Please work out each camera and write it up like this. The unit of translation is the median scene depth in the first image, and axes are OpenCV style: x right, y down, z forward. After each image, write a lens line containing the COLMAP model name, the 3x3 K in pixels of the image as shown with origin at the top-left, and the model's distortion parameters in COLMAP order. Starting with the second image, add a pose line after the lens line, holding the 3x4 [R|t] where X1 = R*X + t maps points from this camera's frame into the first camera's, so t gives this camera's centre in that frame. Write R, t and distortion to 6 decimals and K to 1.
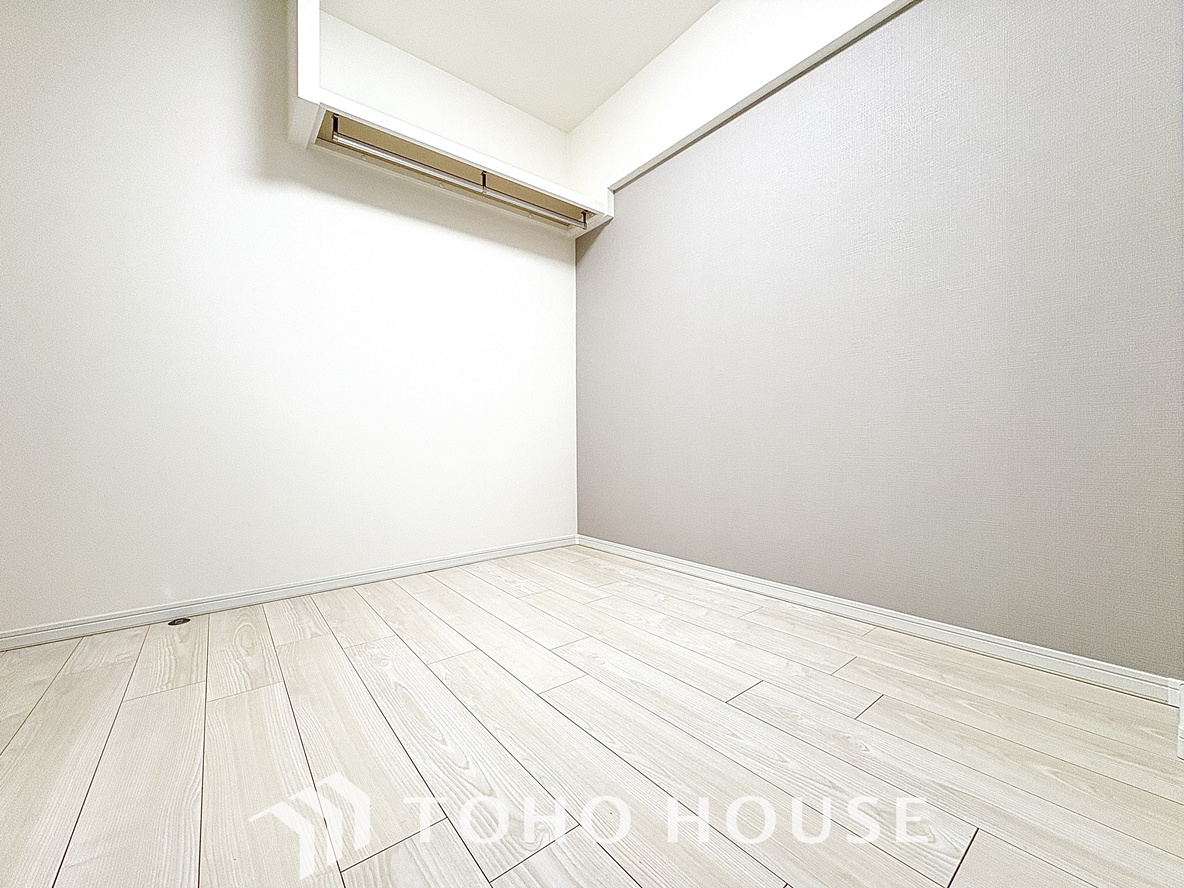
lens RADIAL K [[471.6, 0, 592.9], [0, 471.6, 444.8], [0, 0, 1]] dist [0.000743, -0.000267]
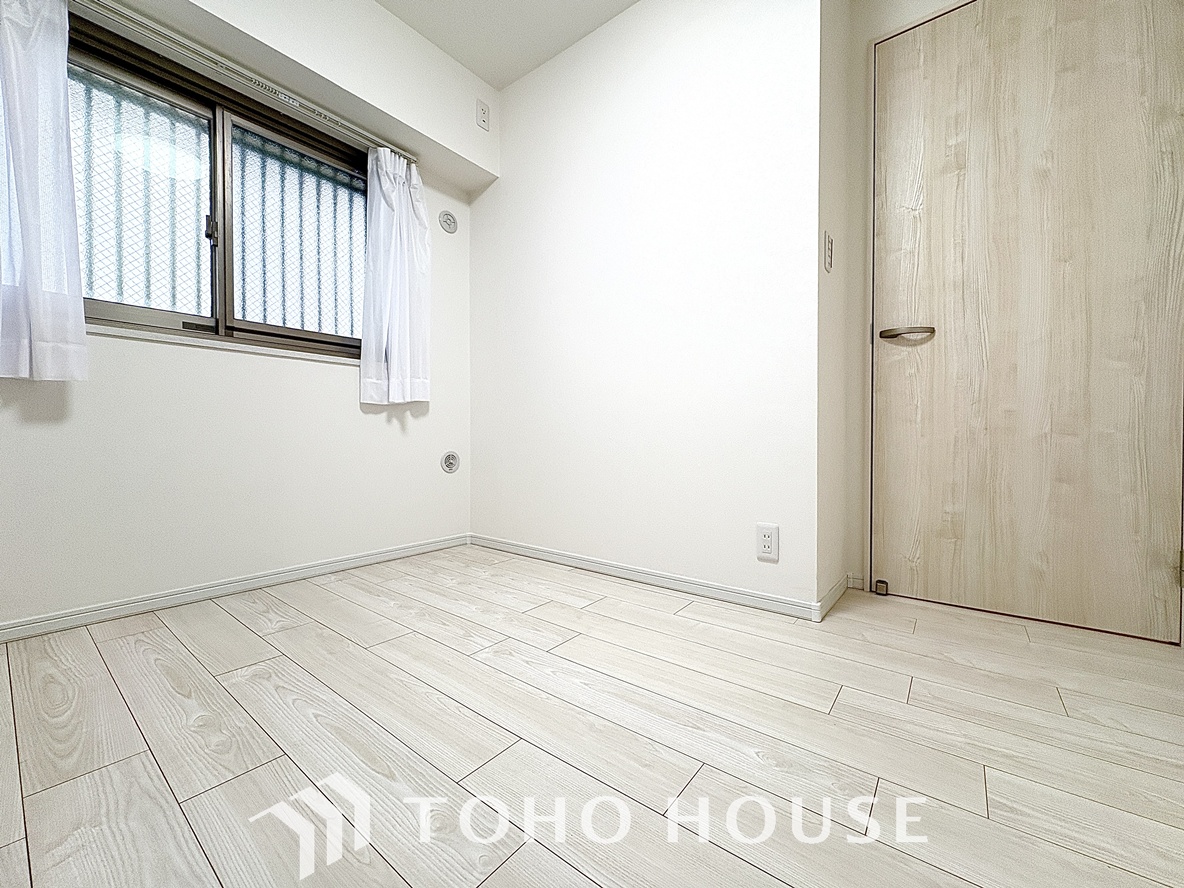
lens RADIAL K [[471.6, 0, 592.9], [0, 471.6, 444.8], [0, 0, 1]] dist [0.000743, -0.000267]
pose [[-0.972273, 0.010688, -0.233602, -0.051582], [0.005069, 0.999684, 0.024641, -0.009549], [0.233792, 0.022774, -0.972020, 1.886662]]
